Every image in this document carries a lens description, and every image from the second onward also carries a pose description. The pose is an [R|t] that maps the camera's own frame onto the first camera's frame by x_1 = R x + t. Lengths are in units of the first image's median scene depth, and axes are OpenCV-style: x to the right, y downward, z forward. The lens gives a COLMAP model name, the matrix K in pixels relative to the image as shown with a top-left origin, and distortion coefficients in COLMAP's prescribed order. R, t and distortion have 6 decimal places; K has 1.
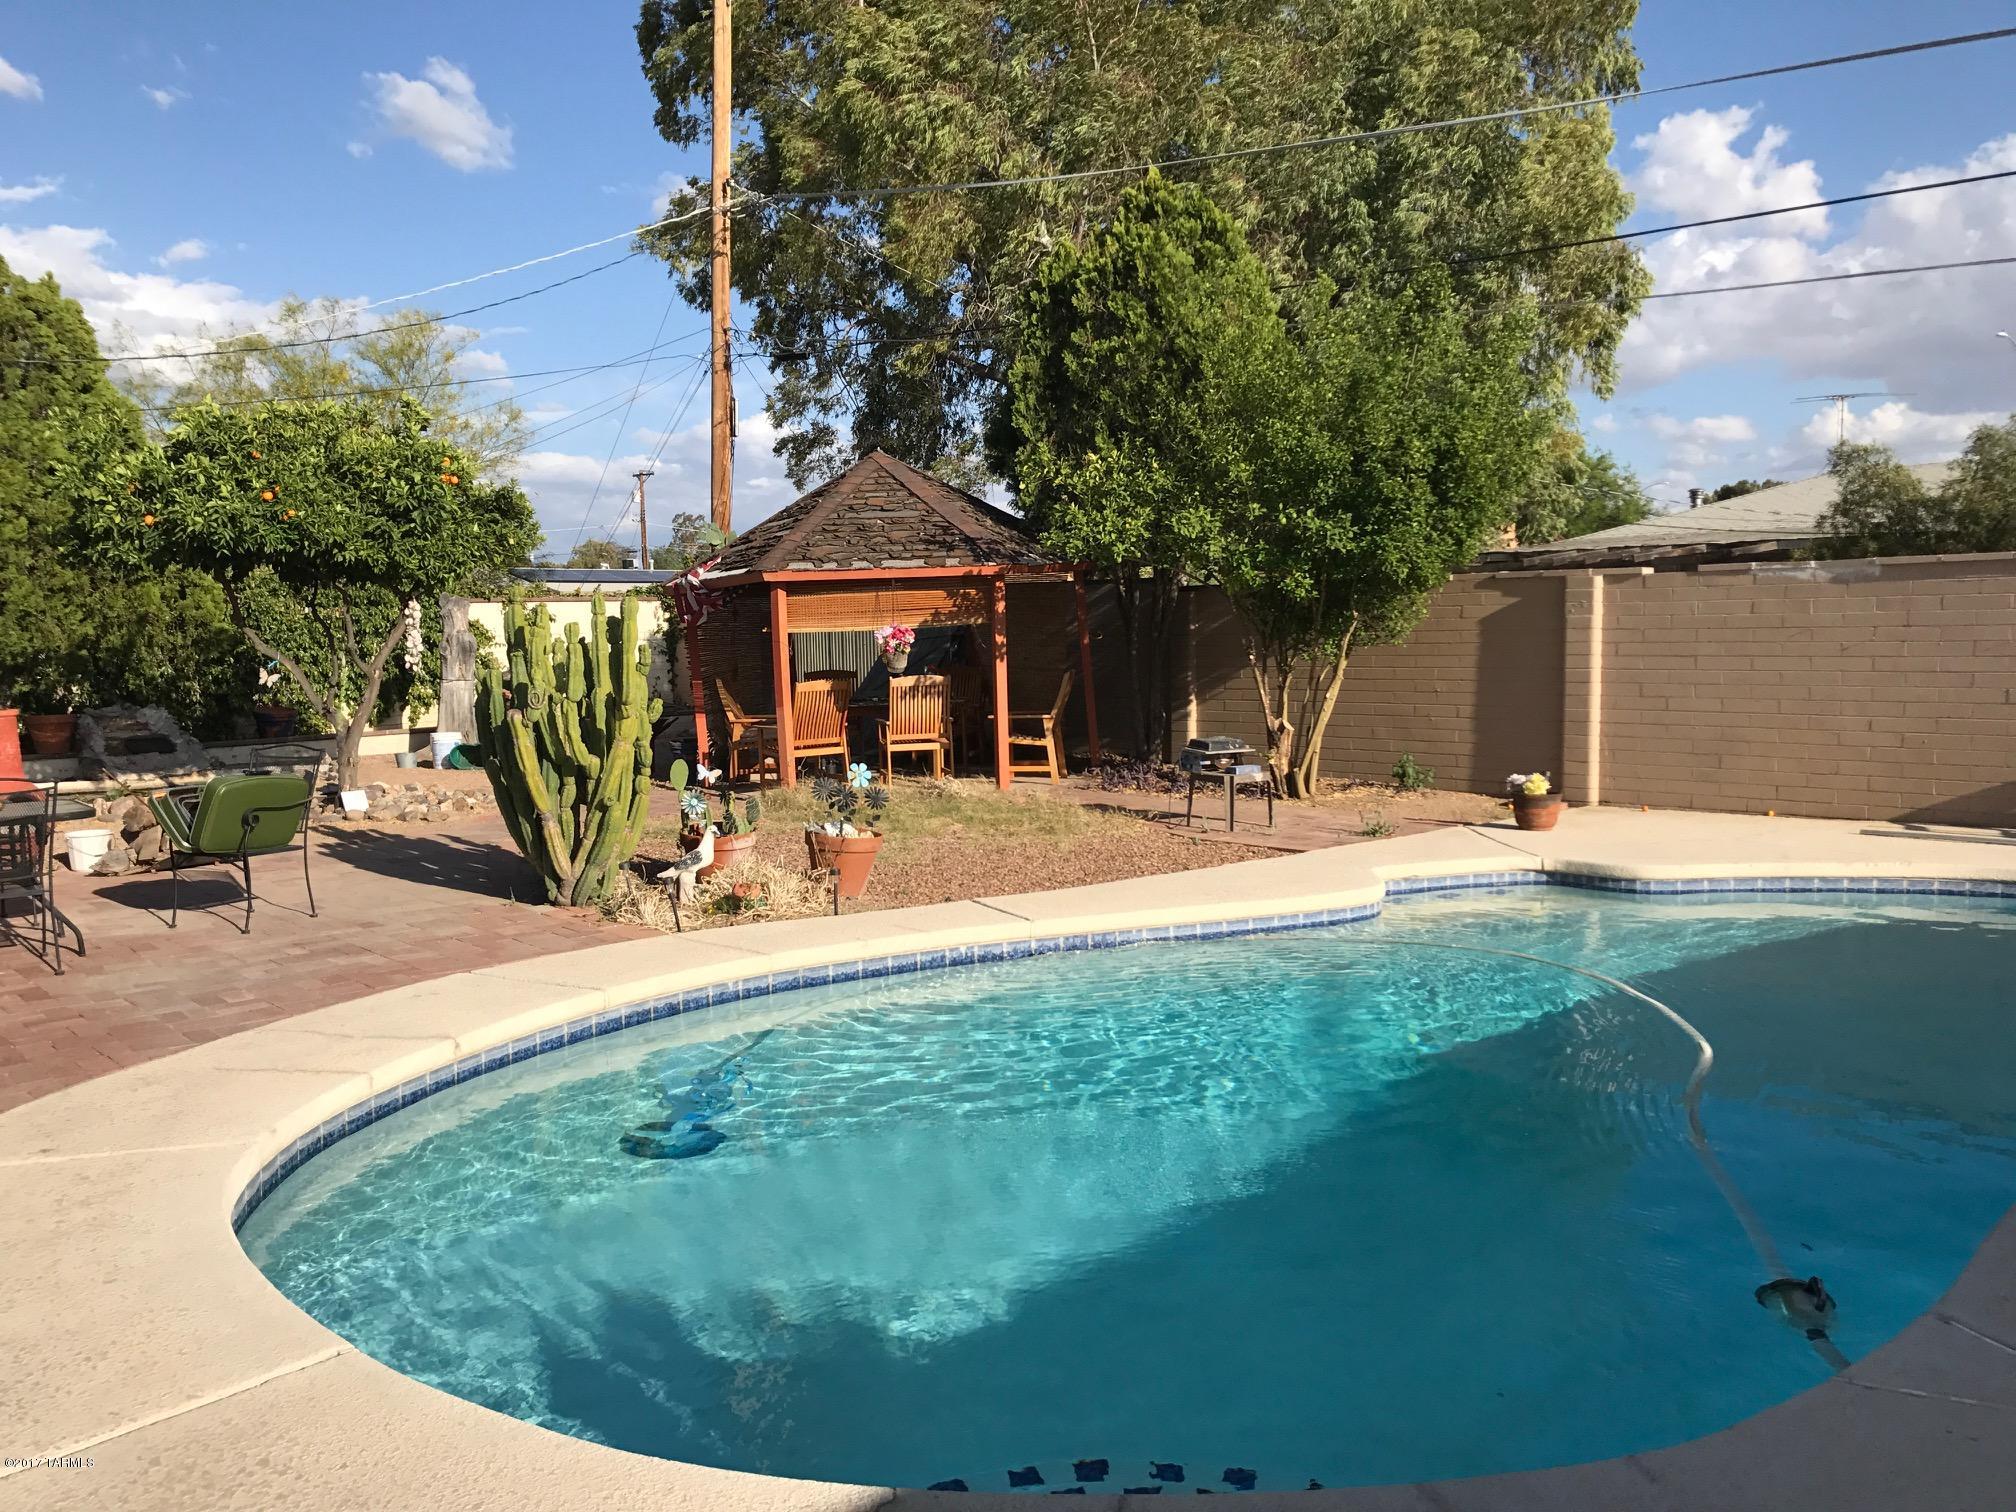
lens RADIAL K [[1645.3, 0, 1000.9], [0, 1645.3, 762.2], [0, 0, 1]] dist [0.000099, -0.002441]
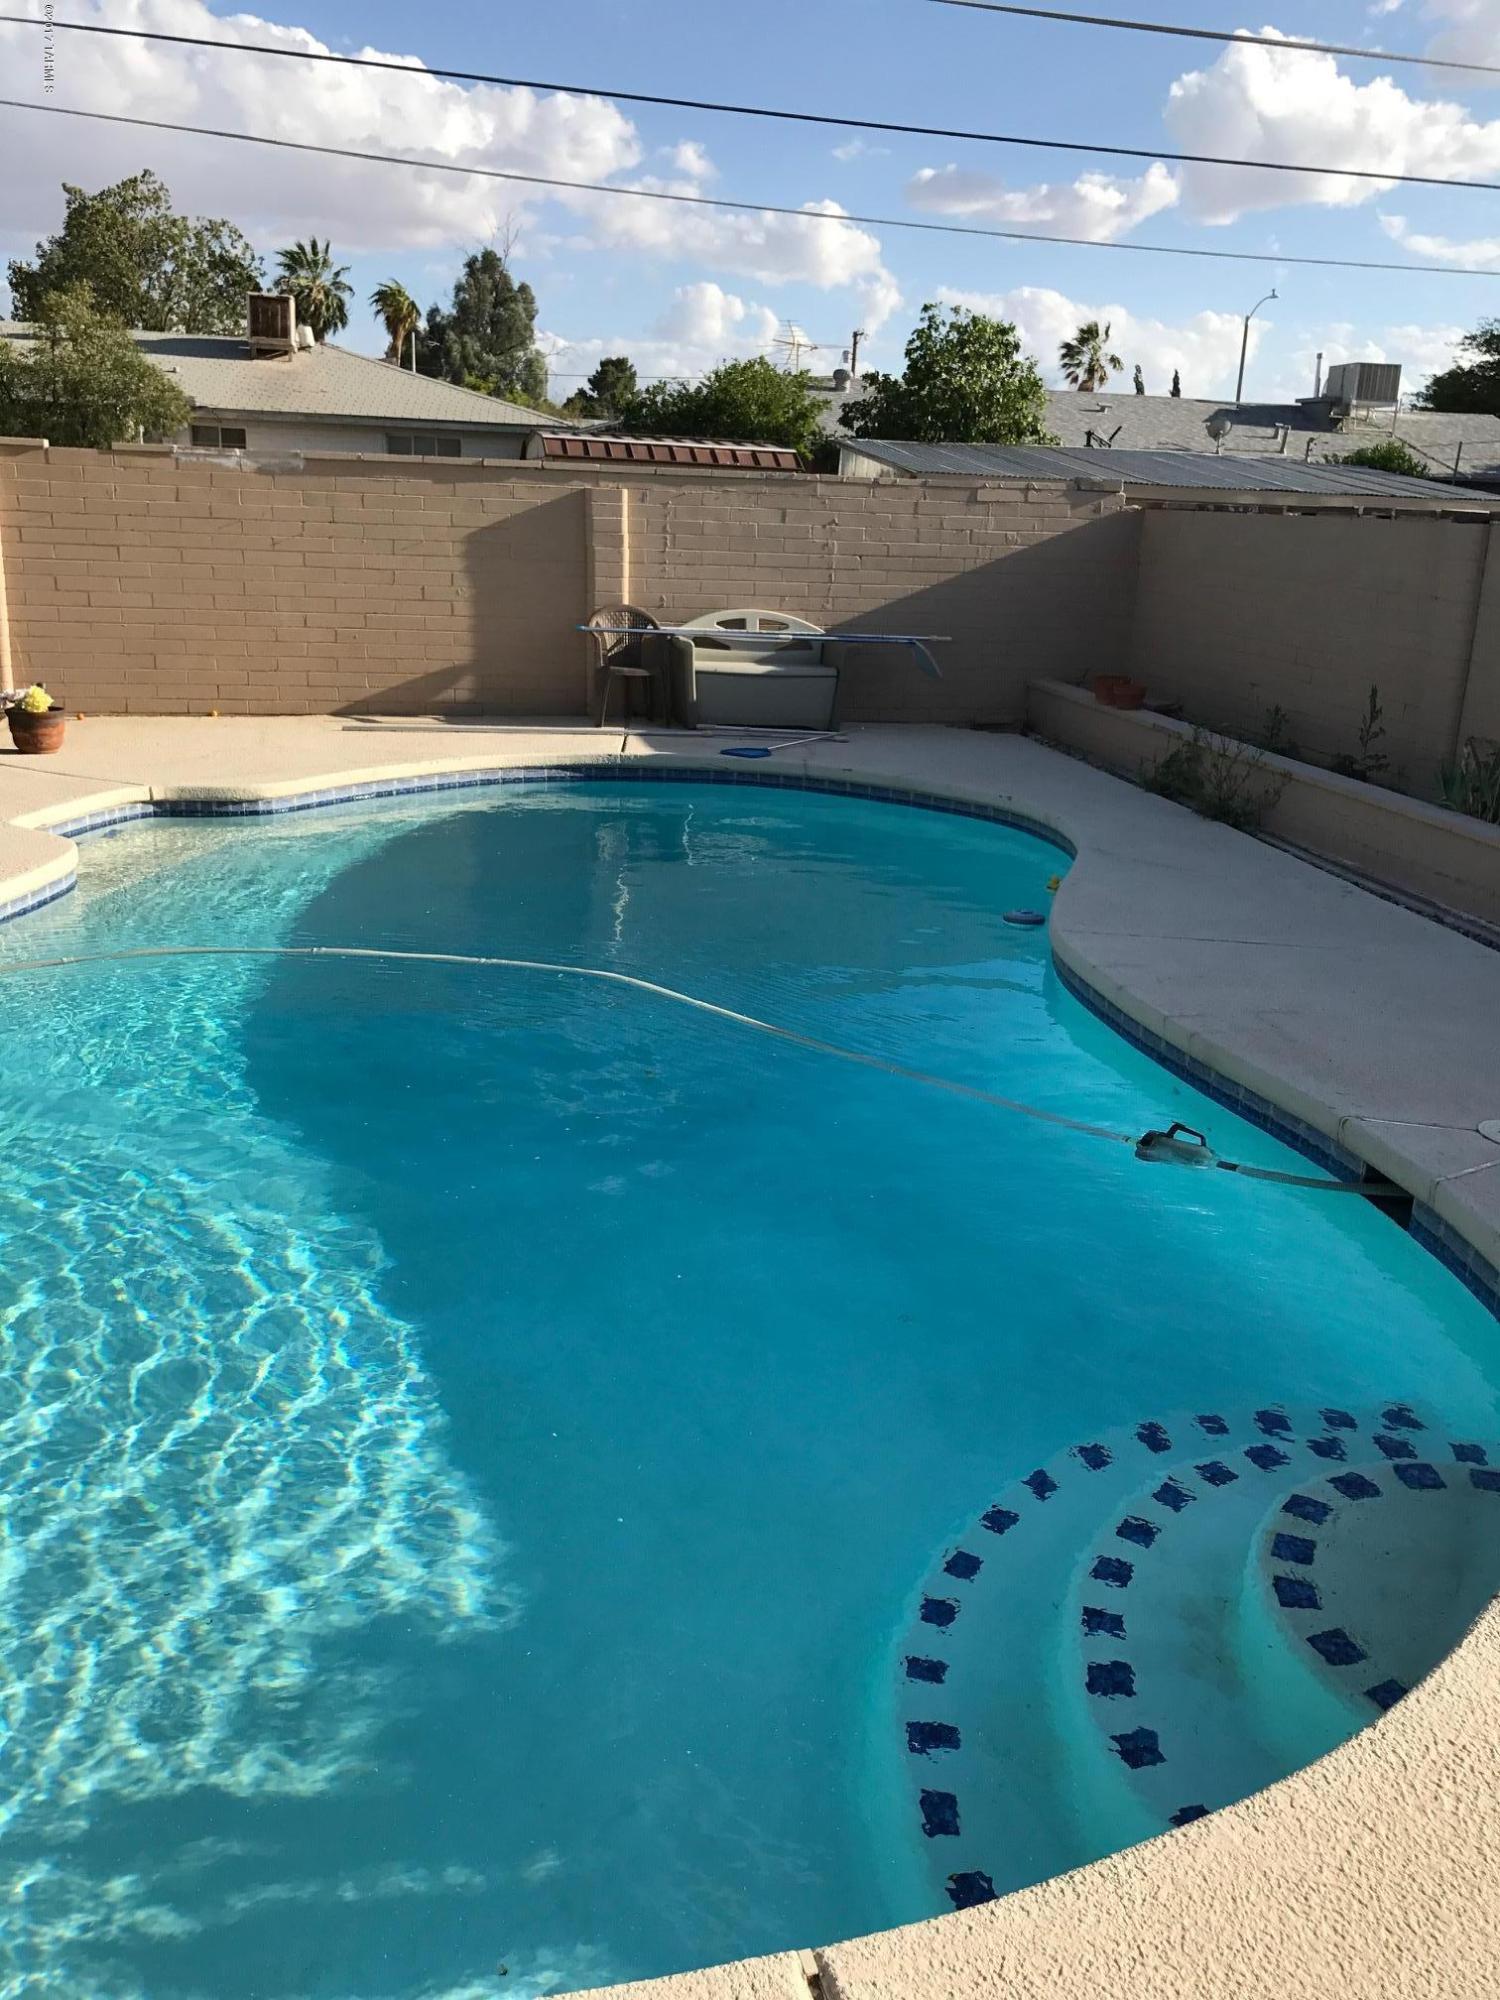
lens RADIAL K [[1632.2, 0, 749.0], [0, 1632.2, 988.8], [0, 0, 1]] dist [0.000099, -0.002441]
pose [[0.506318, -0.206691, 0.837210, -0.255615], [0.022131, 0.973646, 0.226990, -0.027048], [-0.862063, -0.096401, 0.497548, 0.263666]]
